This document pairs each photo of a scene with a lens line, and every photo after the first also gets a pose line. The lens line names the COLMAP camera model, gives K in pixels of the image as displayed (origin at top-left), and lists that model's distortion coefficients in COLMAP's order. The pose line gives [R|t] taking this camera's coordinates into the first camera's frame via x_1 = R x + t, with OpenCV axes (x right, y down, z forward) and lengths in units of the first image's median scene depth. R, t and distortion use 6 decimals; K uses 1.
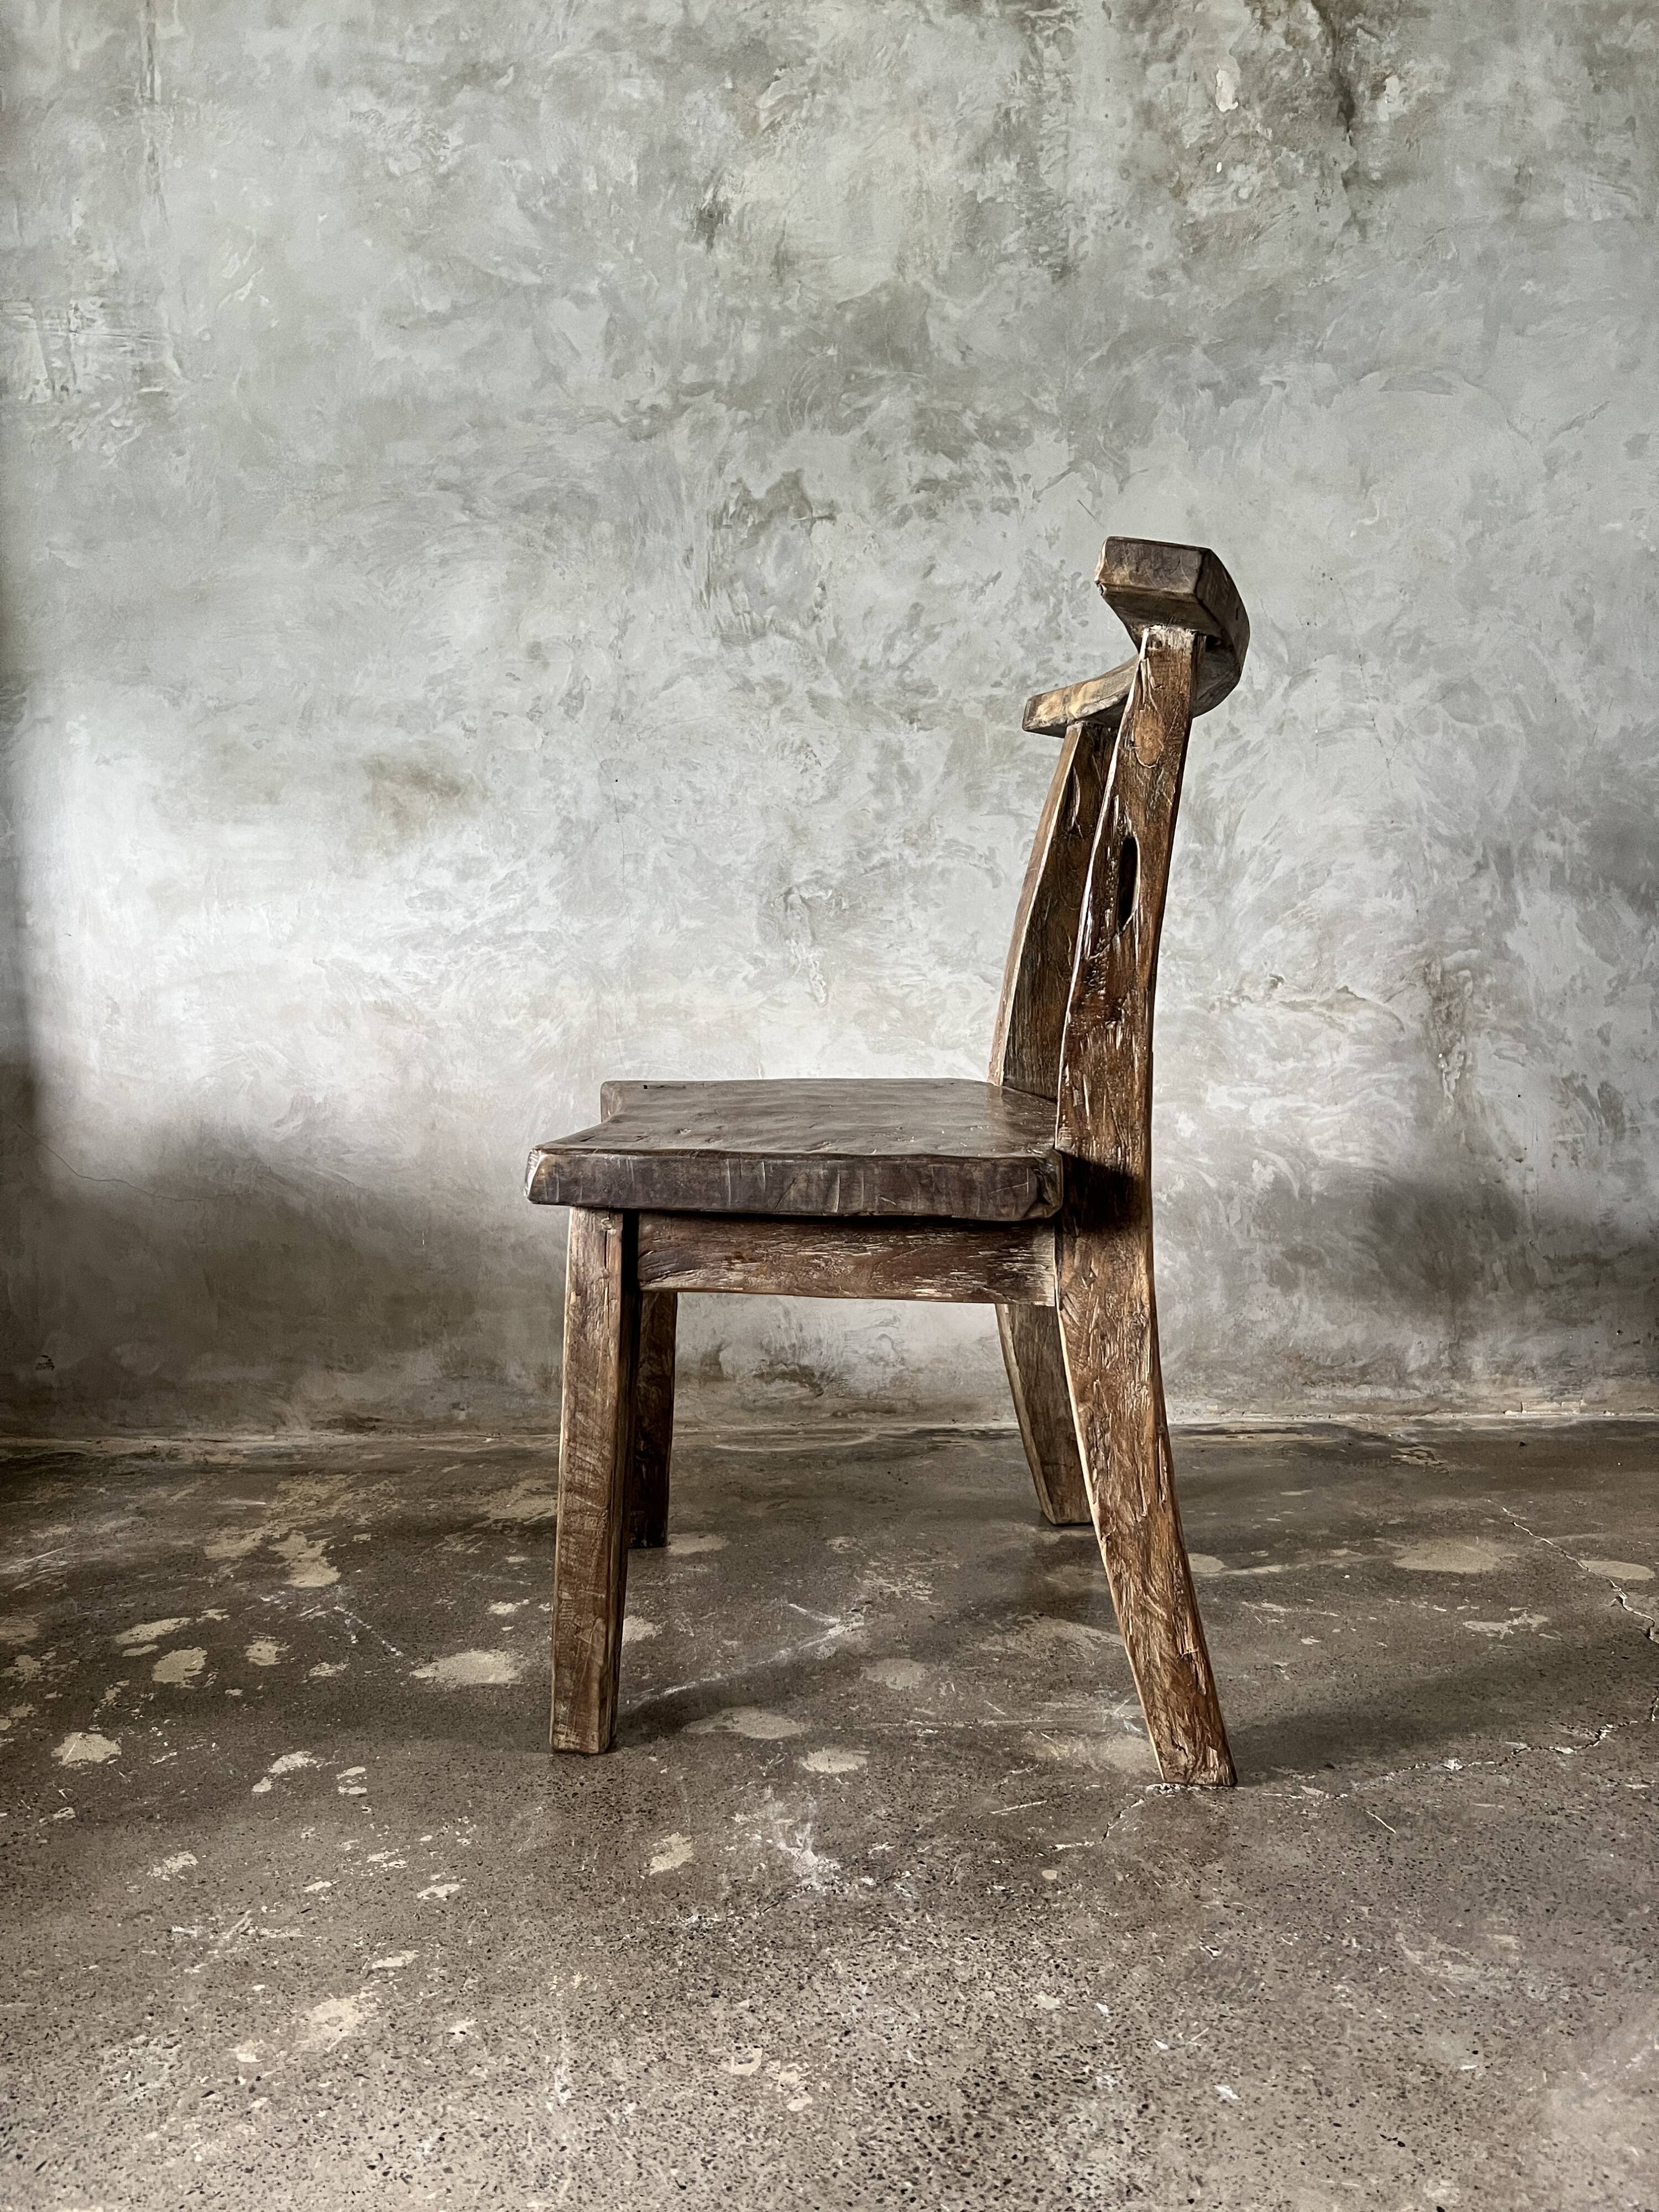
lens RADIAL K [[1687.5, 0, 819.6], [0, 1687.5, 1127.7], [0, 0, 1]] dist [0.034015, -0.042753]
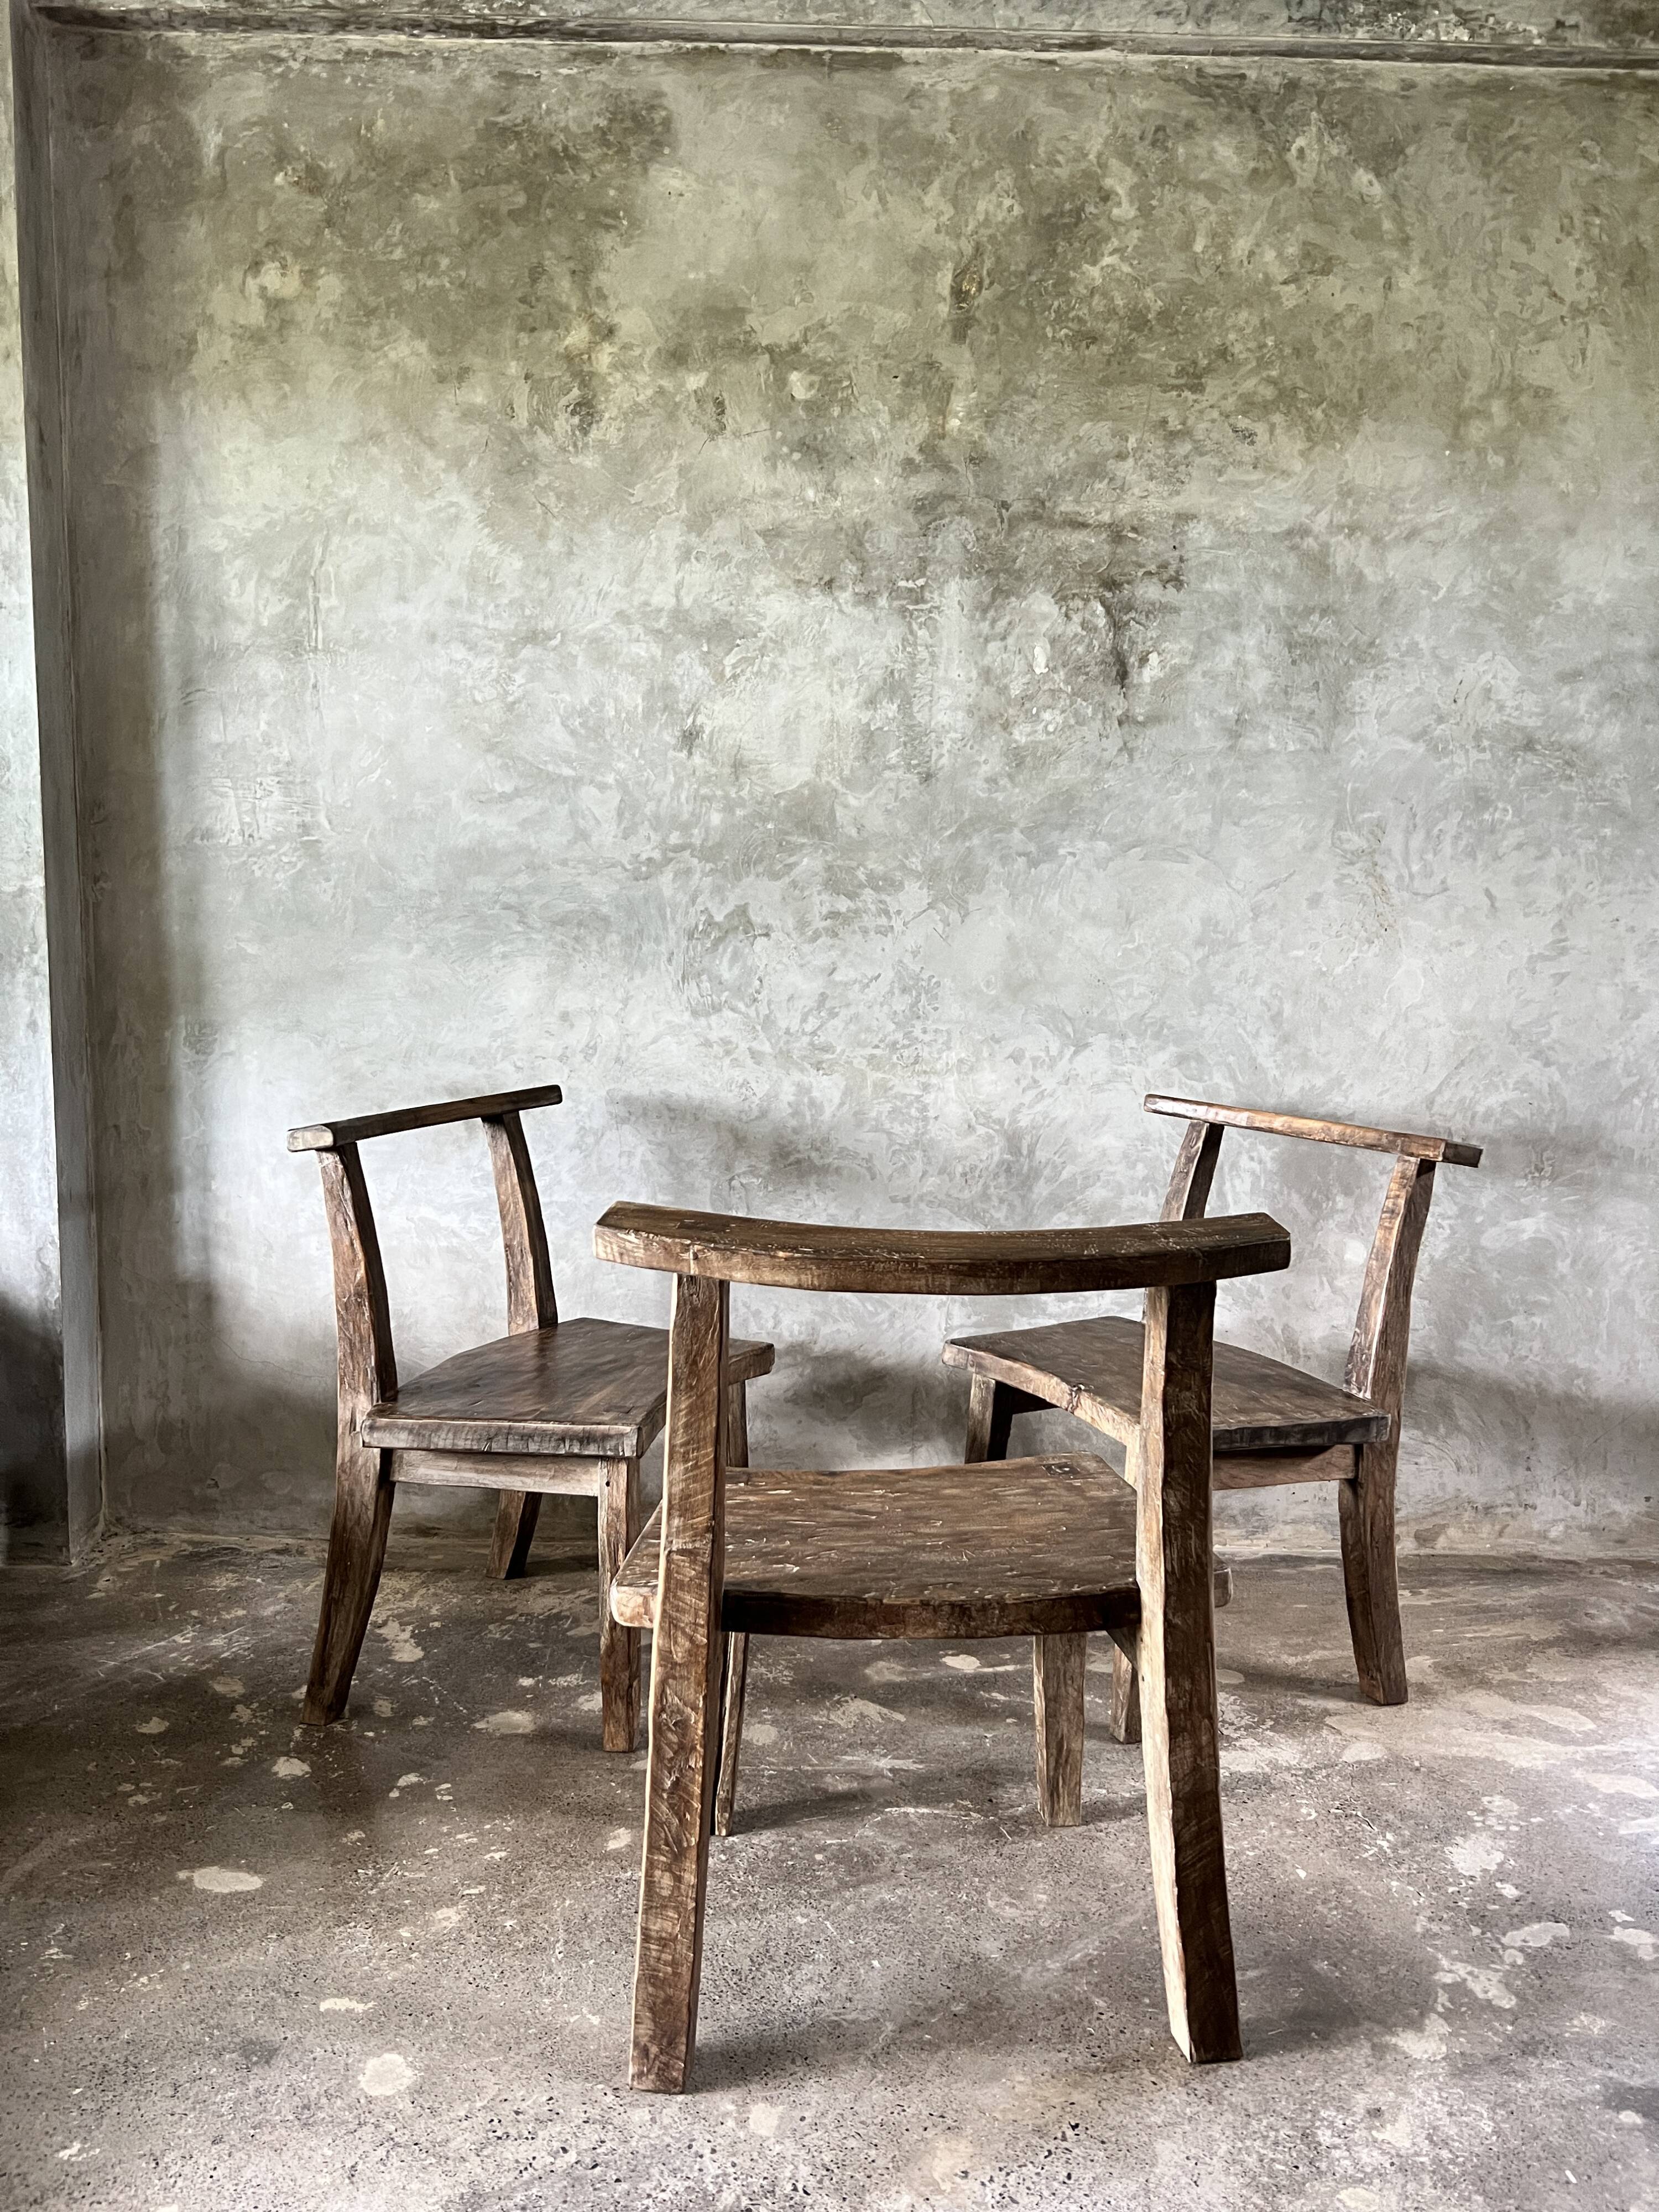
lens RADIAL K [[1687.5, 0, 830.1], [0, 1687.5, 1121.7], [0, 0, 1]] dist [0.034015, -0.042753]
pose [[0.999502, 0.031490, 0.002089, 0.064339], [-0.031518, 0.999390, 0.015055, -0.221059], [-0.001614, -0.015114, 0.999884, -0.476139]]
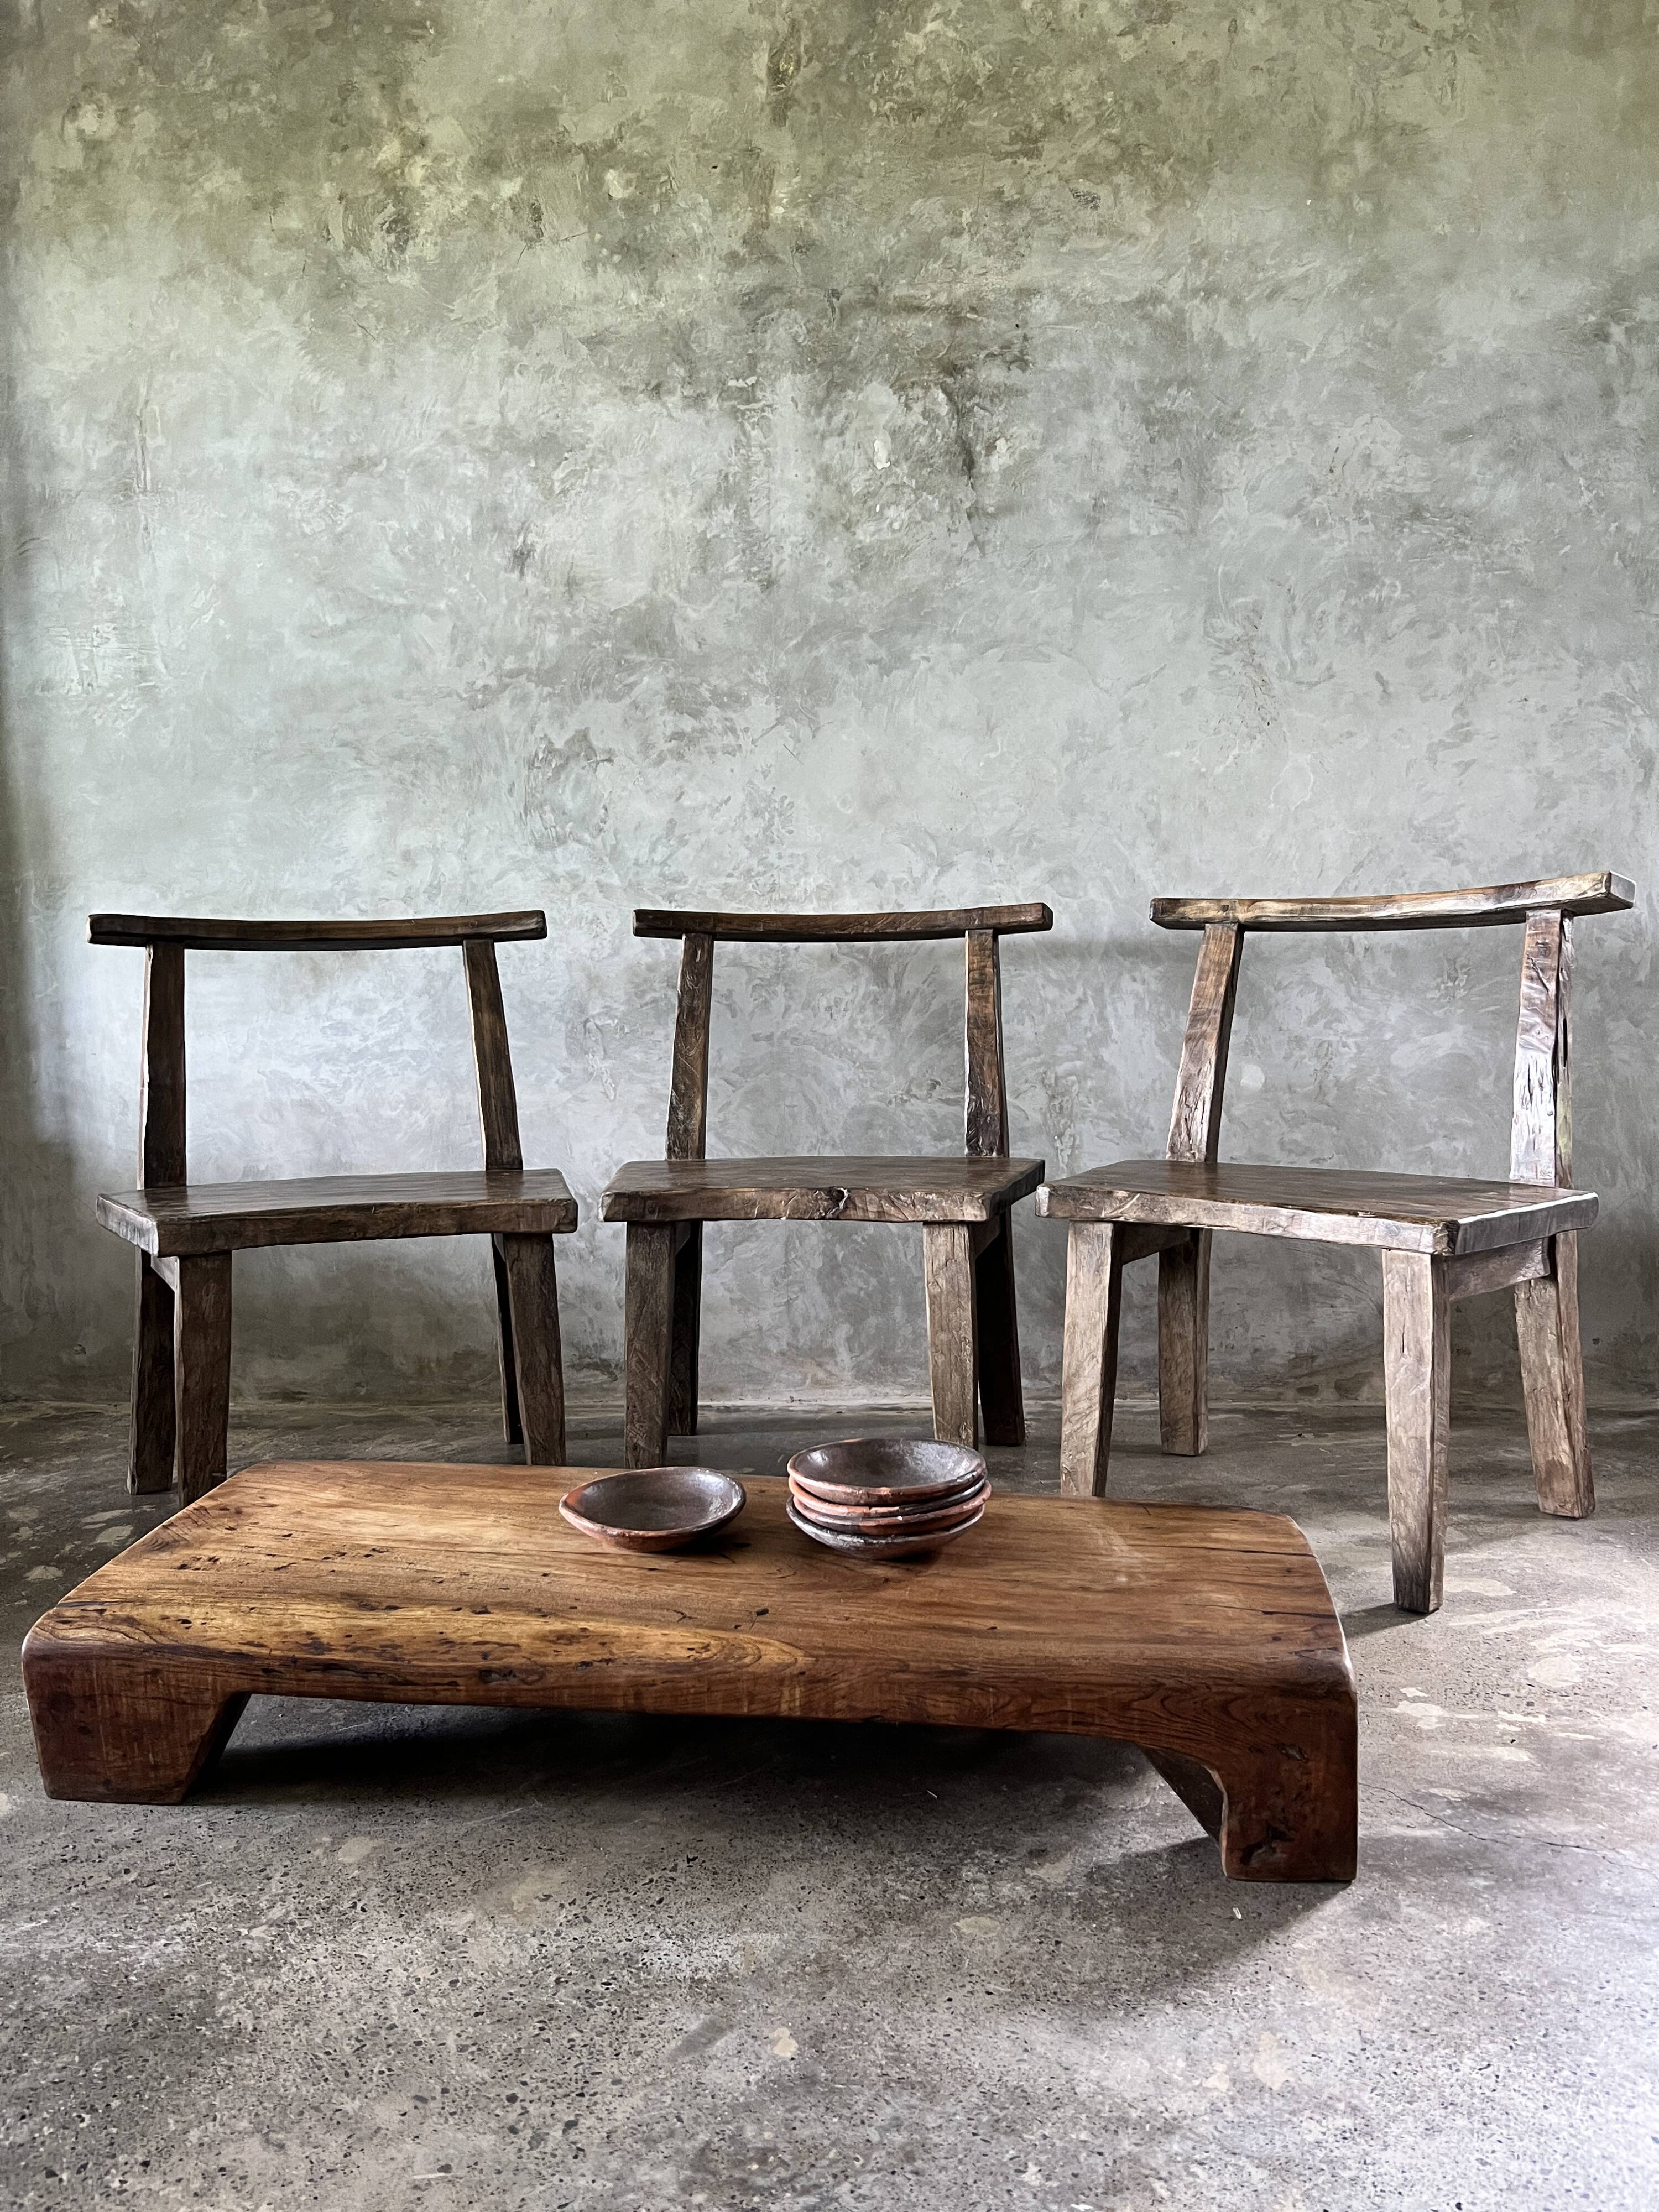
lens RADIAL K [[1687.5, 0, 826.7], [0, 1687.5, 1127.4], [0, 0, 1]] dist [0.034015, -0.042753]
pose [[0.995774, 0.000696, -0.091833, 0.318877], [-0.001234, 0.999982, -0.005801, -0.044426], [0.091827, 0.005890, 0.995758, -0.392788]]
